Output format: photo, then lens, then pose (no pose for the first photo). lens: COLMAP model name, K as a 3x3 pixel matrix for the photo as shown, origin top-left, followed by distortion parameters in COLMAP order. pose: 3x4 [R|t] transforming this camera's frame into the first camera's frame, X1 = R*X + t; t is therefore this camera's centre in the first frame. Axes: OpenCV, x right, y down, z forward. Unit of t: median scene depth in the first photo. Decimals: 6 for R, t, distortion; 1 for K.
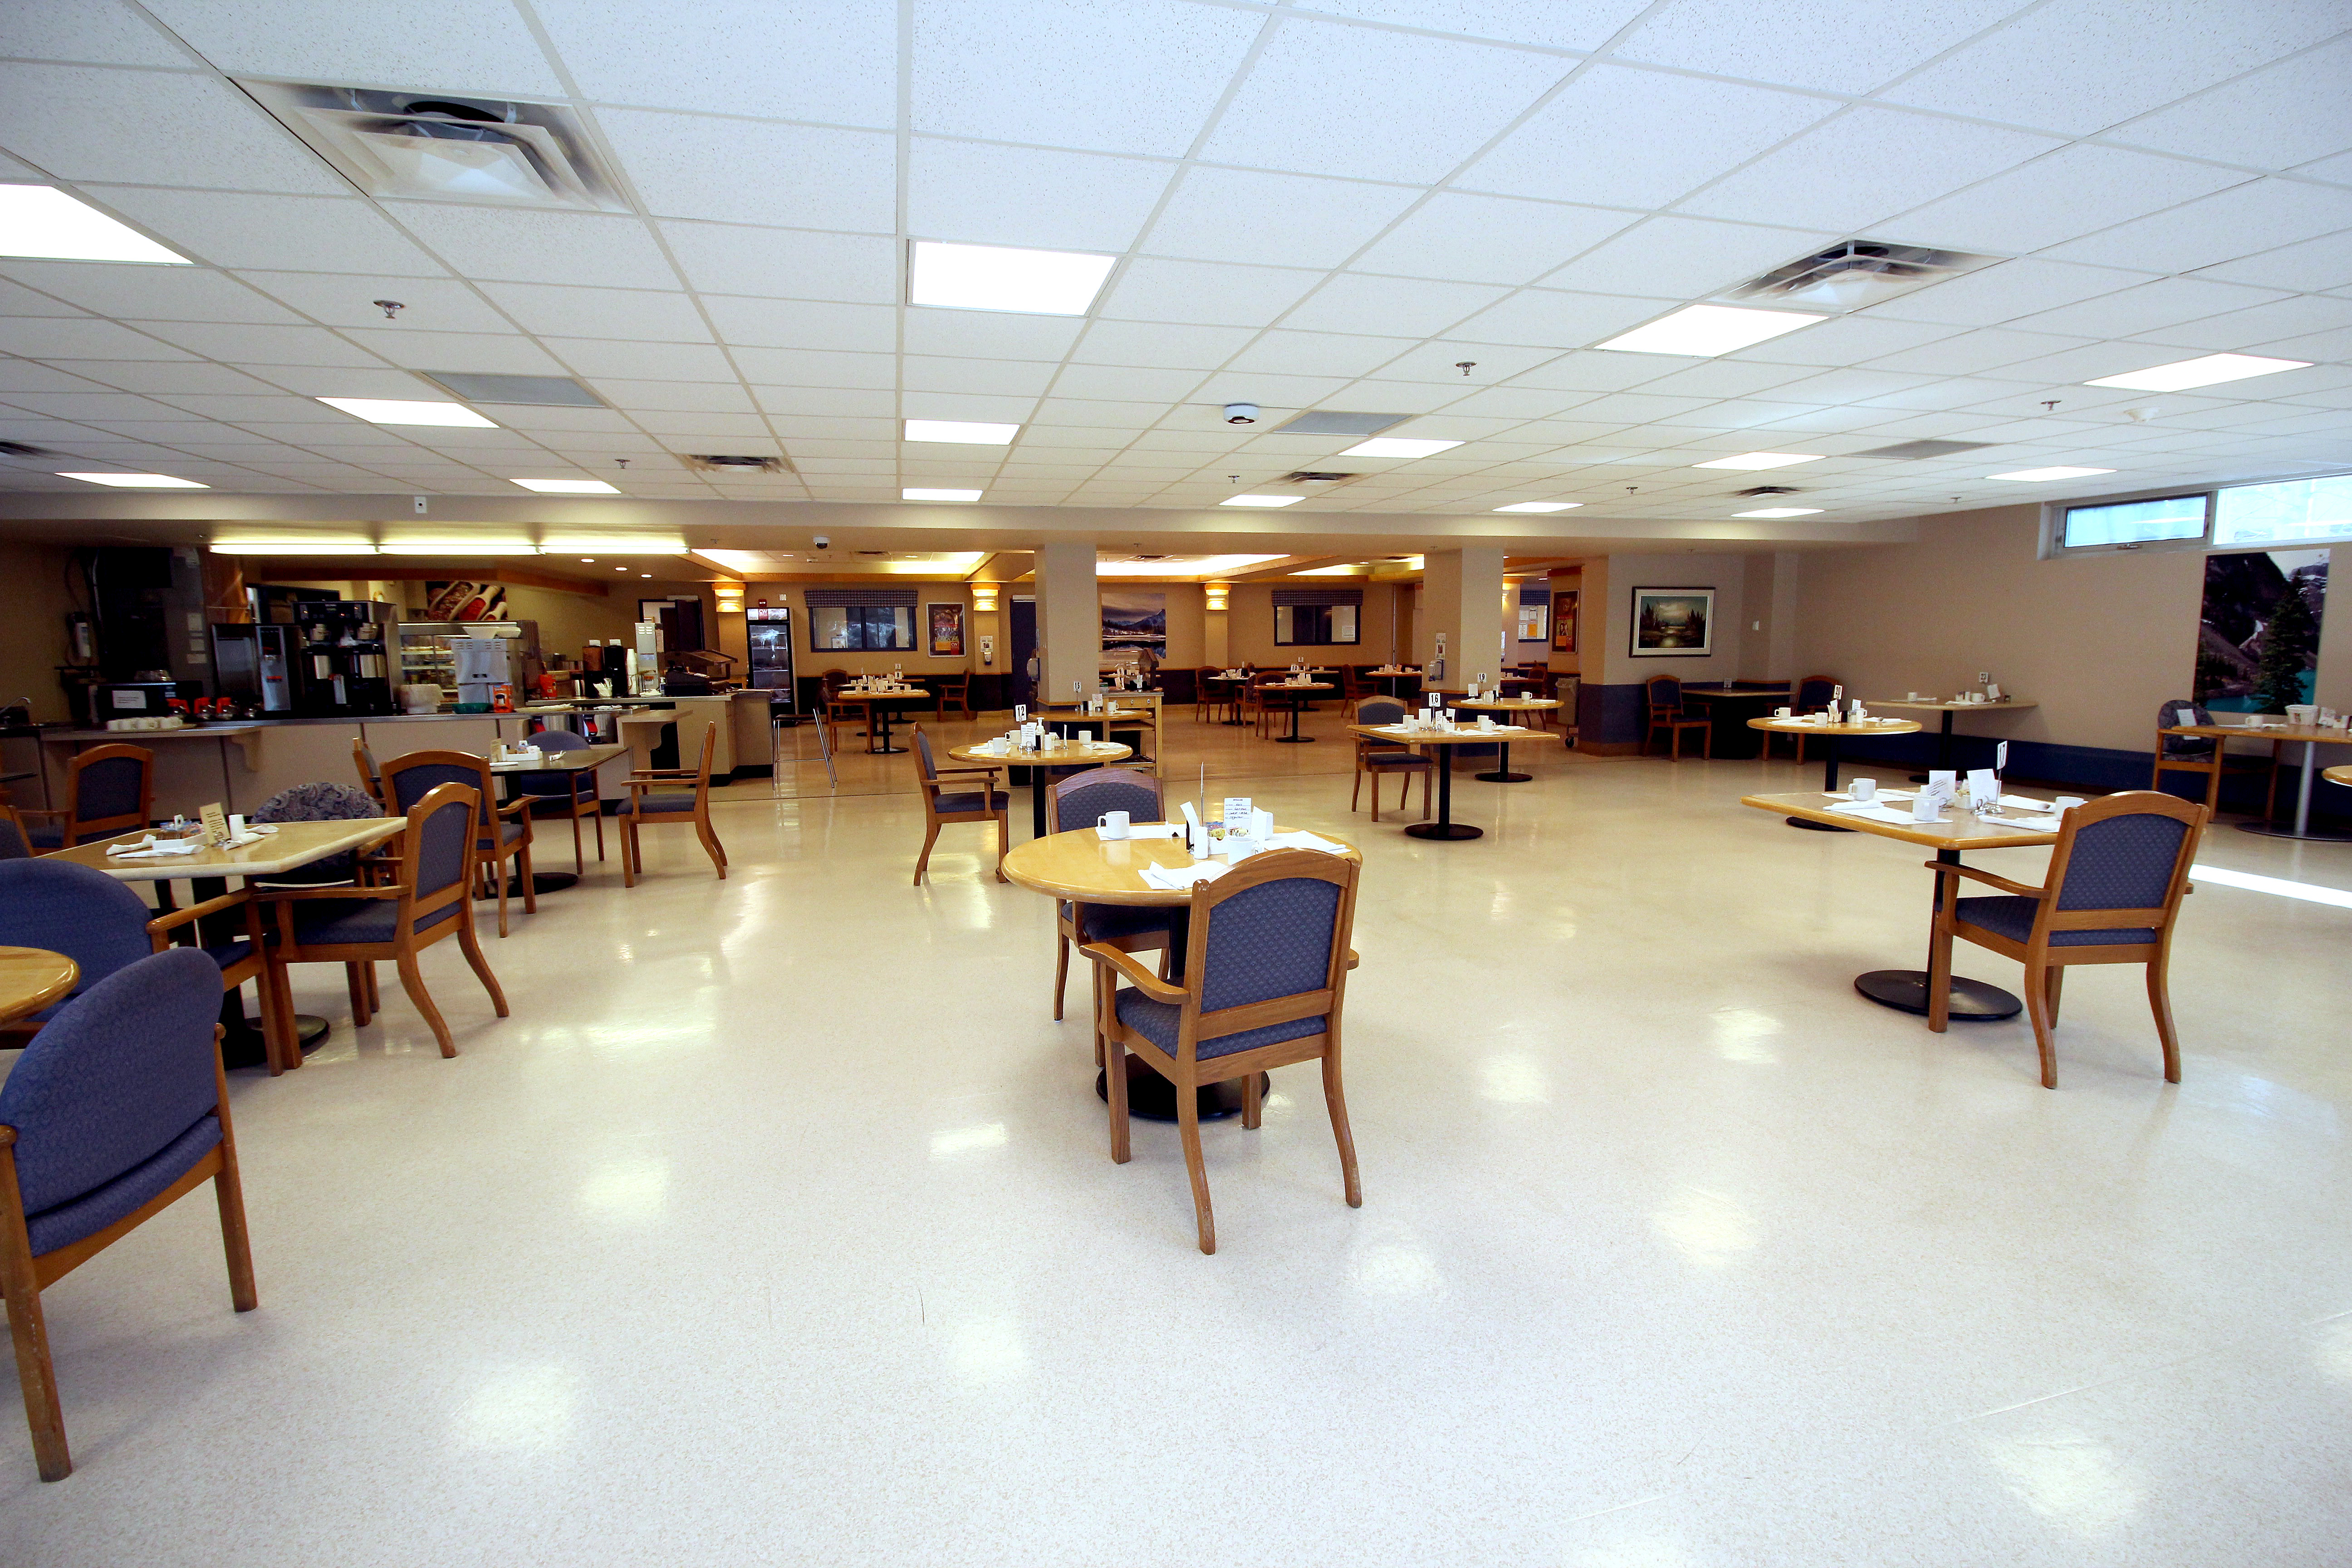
lens RADIAL K [[1088.7, 0, 1191.4], [0, 1088.7, 788.6], [0, 0, 1]] dist [0.000209, -0.013218]
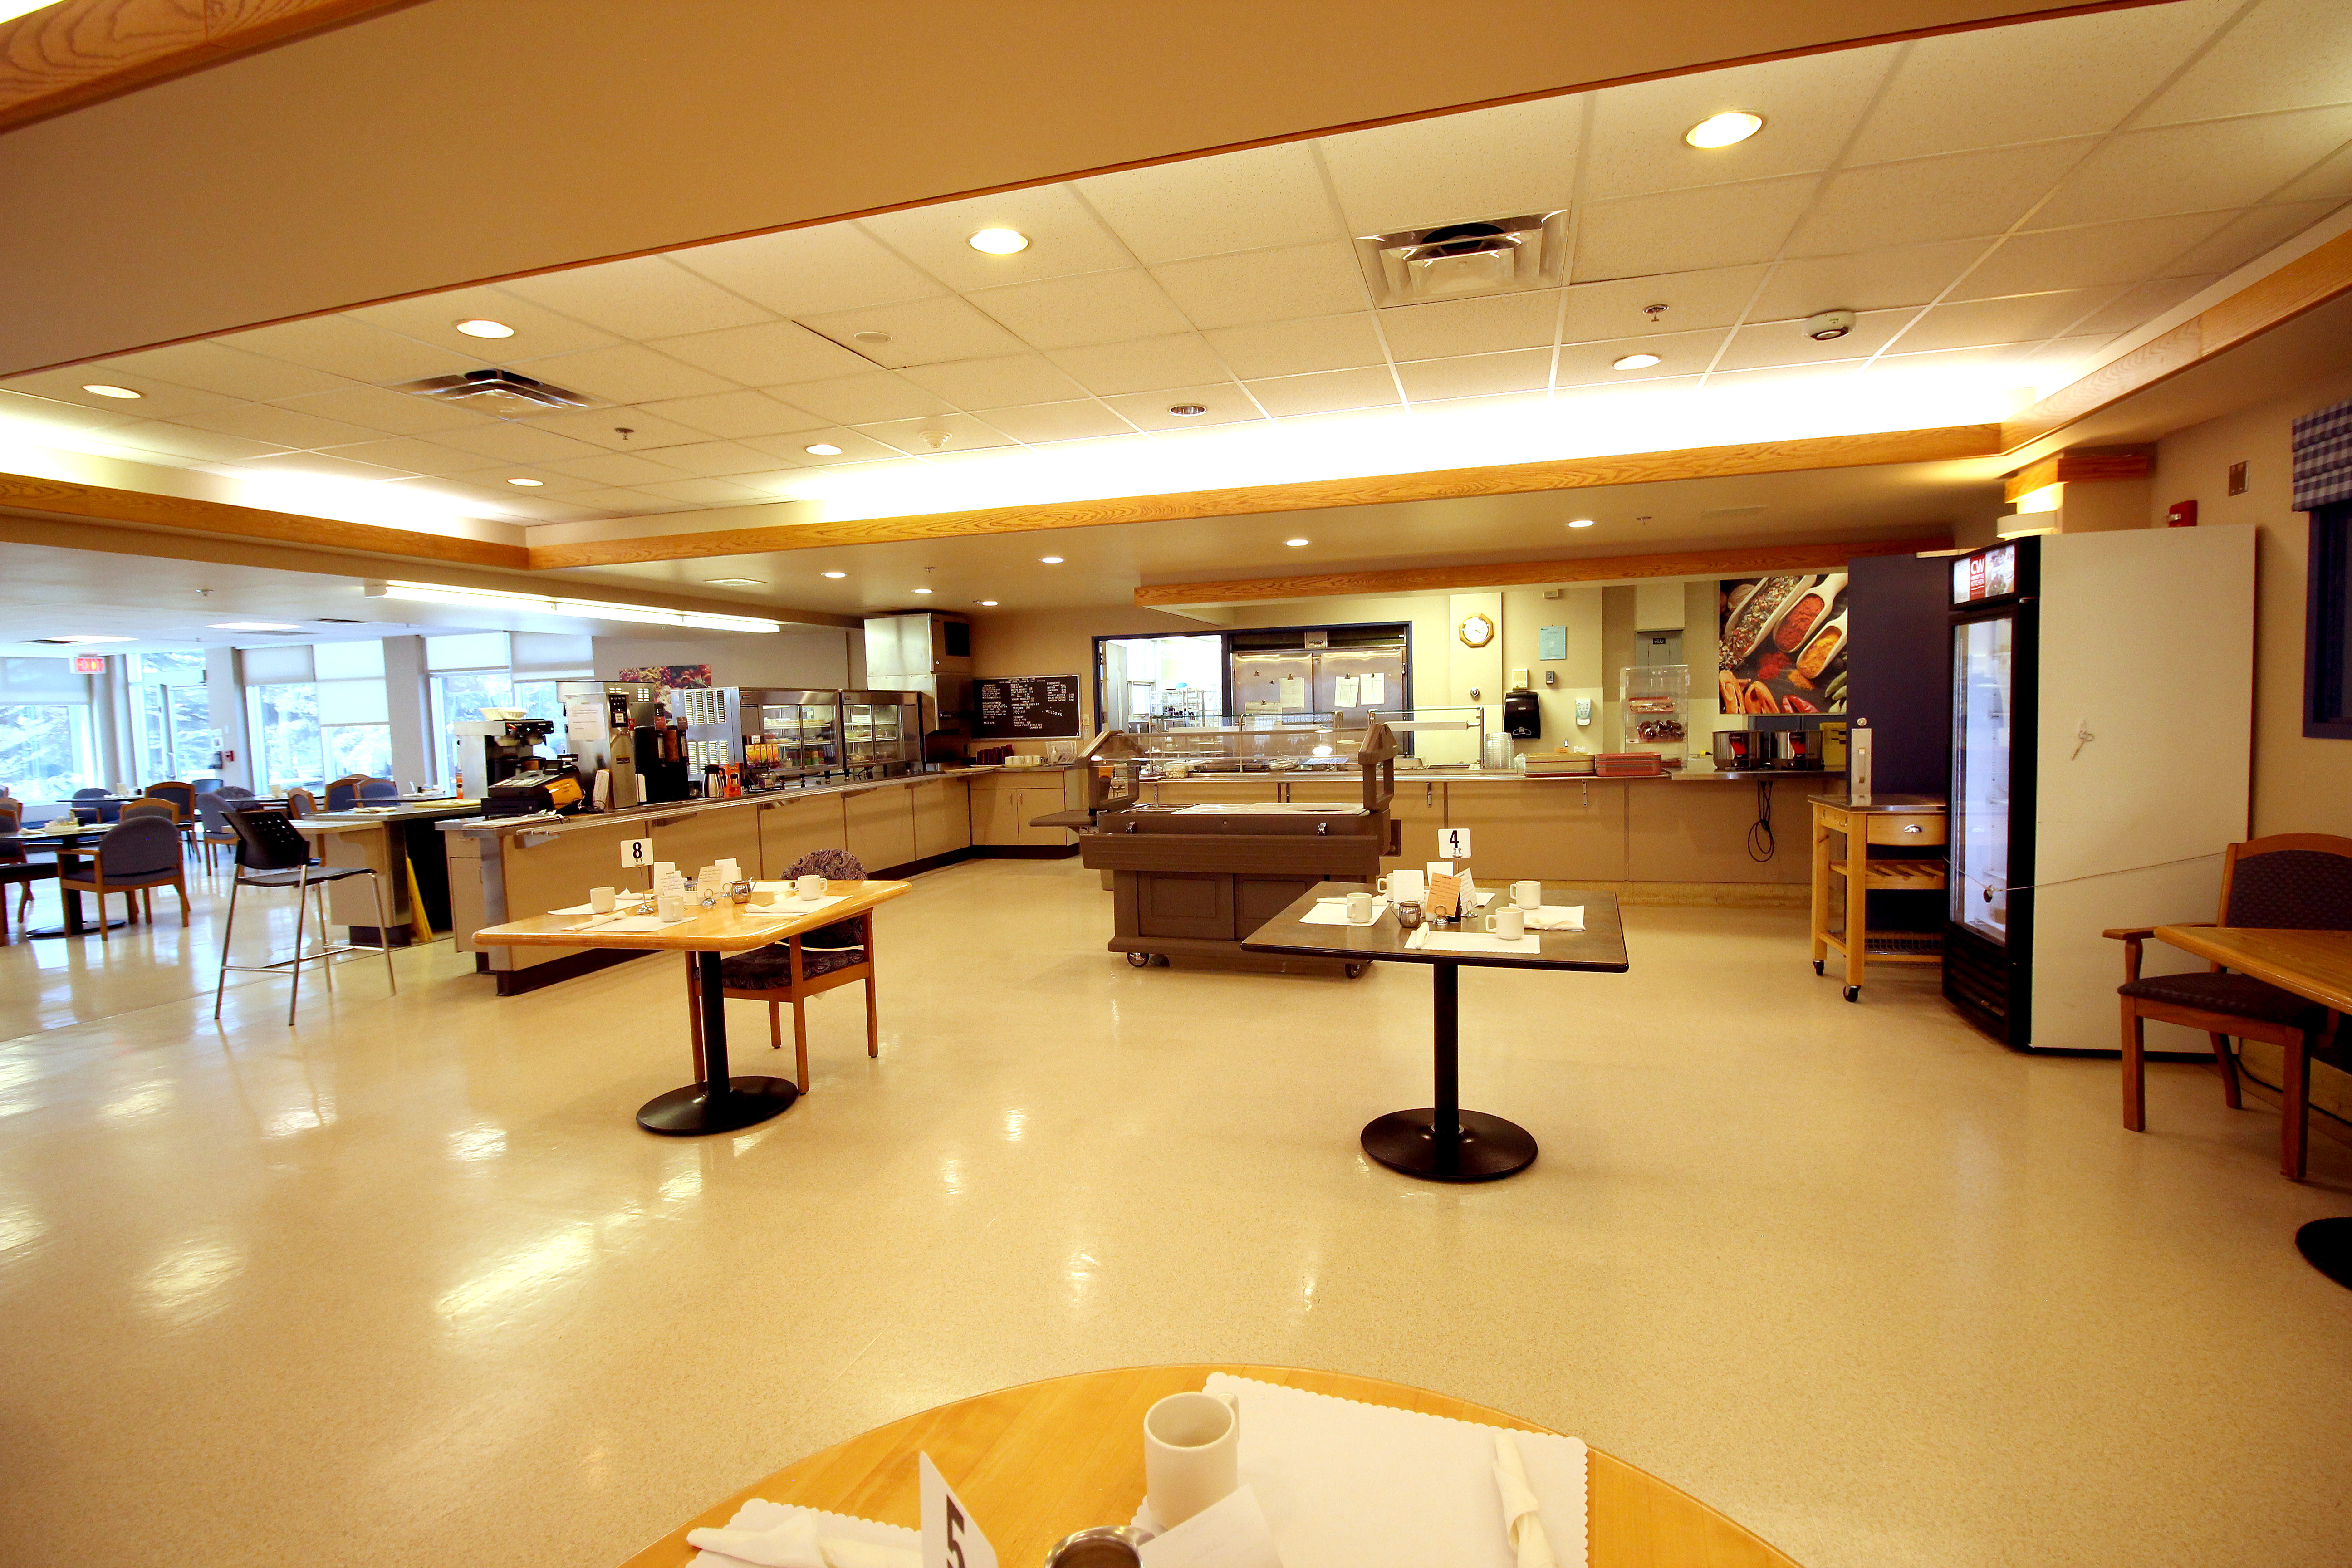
lens RADIAL K [[1088.7, 0, 1192.4], [0, 1088.7, 783.0], [0, 0, 1]] dist [0.000209, -0.013218]
pose [[-0.517895, 0.085556, -0.851155, -0.080329], [-0.084122, 0.985070, 0.150202, -0.129844], [0.851298, 0.149390, -0.502966, 0.933072]]
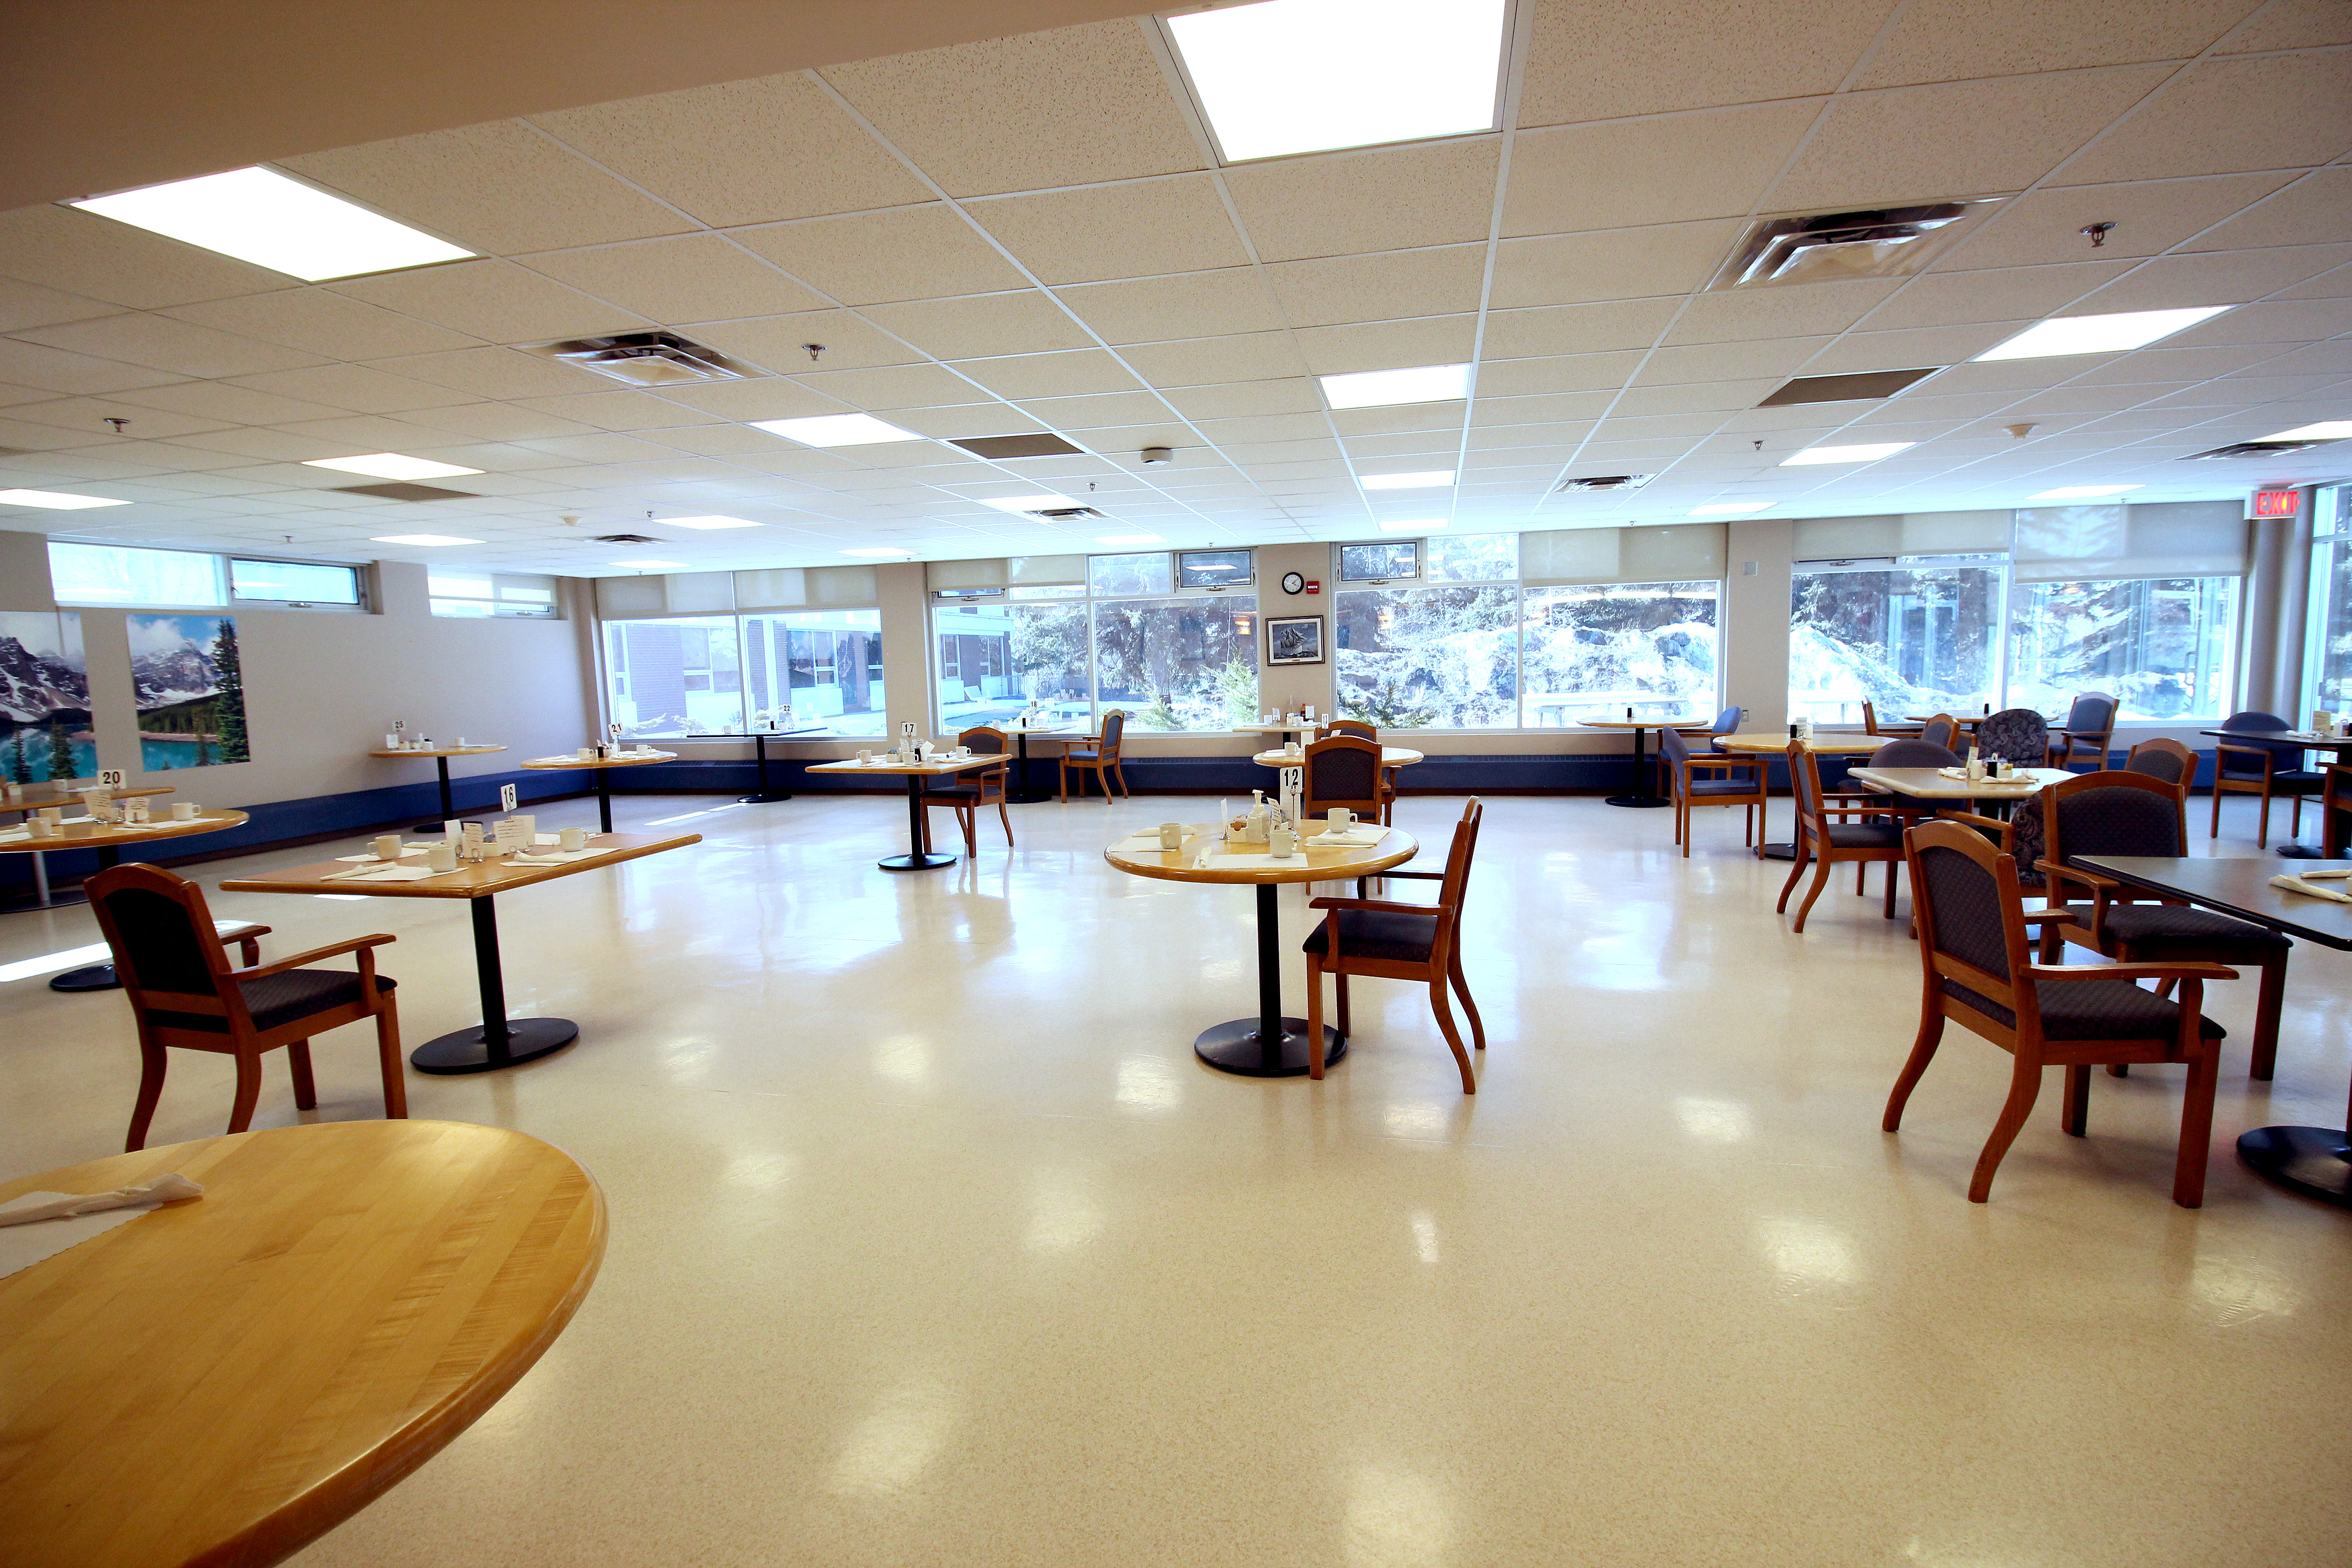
lens RADIAL K [[1088.7, 0, 1192.1], [0, 1088.7, 779.3], [0, 0, 1]] dist [0.000209, -0.013218]
pose [[-0.886448, -0.017057, 0.462514, -0.131320], [0.099623, 0.968864, 0.226666, -0.072940], [-0.451979, 0.247005, -0.857148, 0.532079]]
